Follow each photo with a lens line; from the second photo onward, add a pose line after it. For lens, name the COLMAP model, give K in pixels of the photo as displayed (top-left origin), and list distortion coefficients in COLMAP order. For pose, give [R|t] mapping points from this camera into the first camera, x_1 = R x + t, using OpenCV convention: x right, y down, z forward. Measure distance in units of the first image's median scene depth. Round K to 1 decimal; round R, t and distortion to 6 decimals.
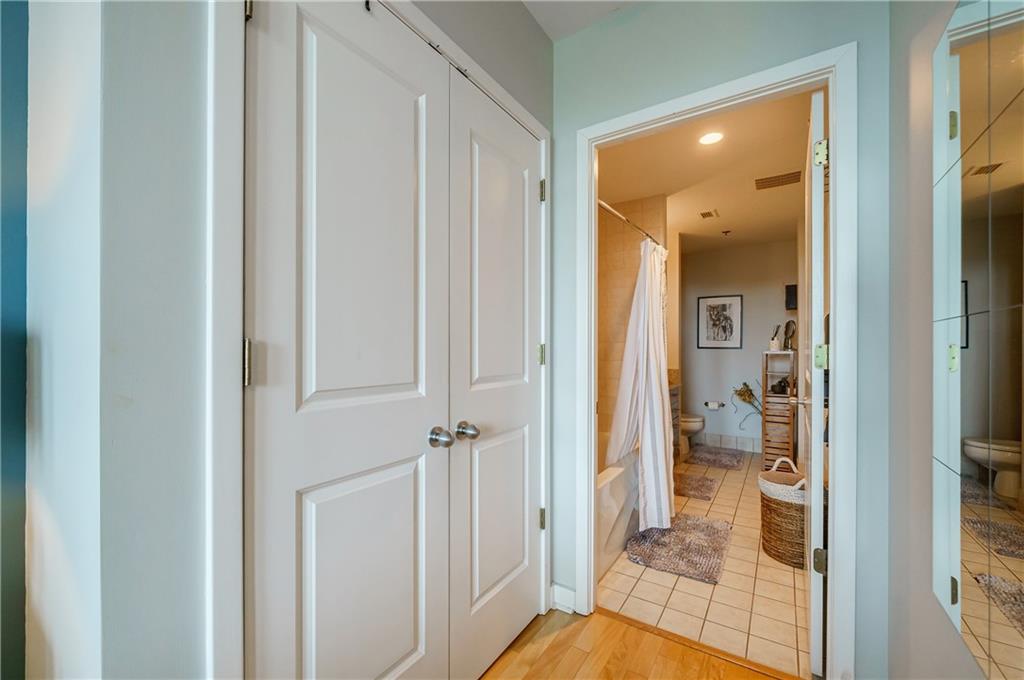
lens RADIAL K [[417.5, 0, 505.3], [0, 417.5, 347.4], [0, 0, 1]] dist [-0.002763, -0.000134]
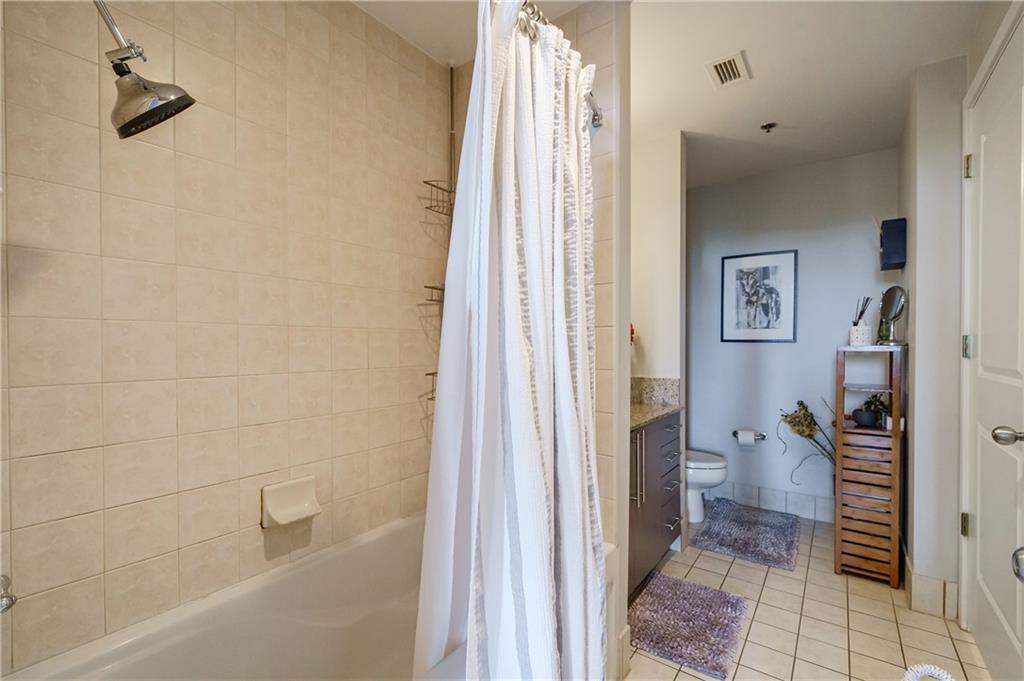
lens RADIAL K [[457.7, 0, 516.4], [0, 457.7, 345.8], [0, 0, 1]] dist [0.004049, -0.001828]
pose [[0.999660, 0.000940, -0.026068, 0.198577], [-0.000737, 0.999969, 0.007789, 0.003666], [0.026075, -0.007767, 0.999630, 0.359056]]
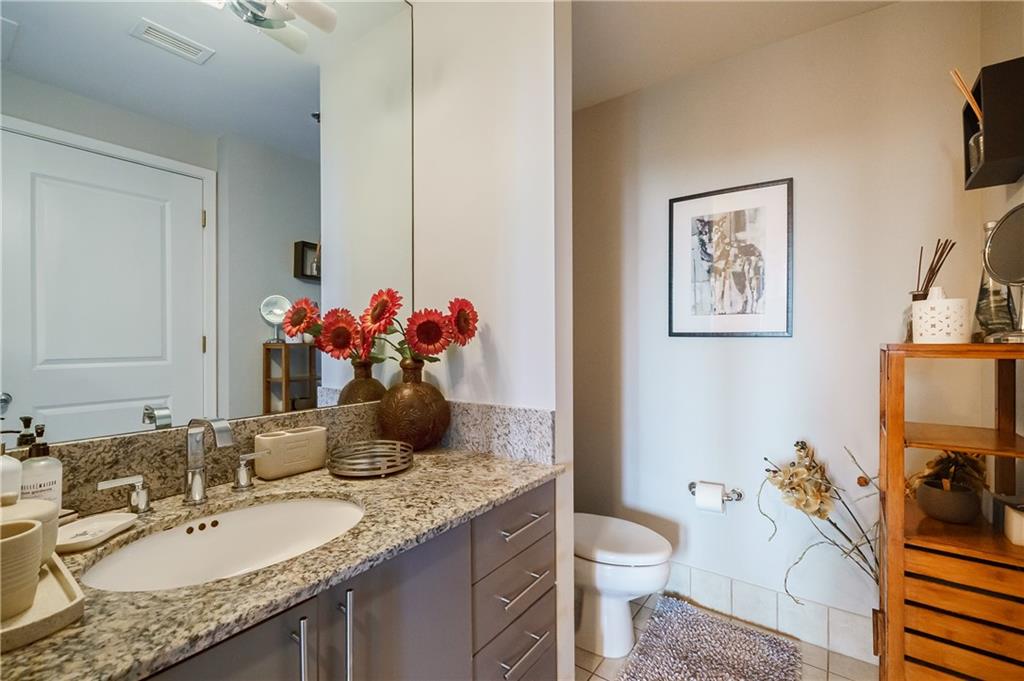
lens RADIAL K [[457.7, 0, 504.6], [0, 457.7, 340.6], [0, 0, 1]] dist [0.004049, -0.001828]
pose [[0.999656, -0.001549, -0.026200, 0.354693], [0.001578, 0.999998, 0.001092, 0.006187], [0.026198, -0.001133, 0.999656, 0.640959]]
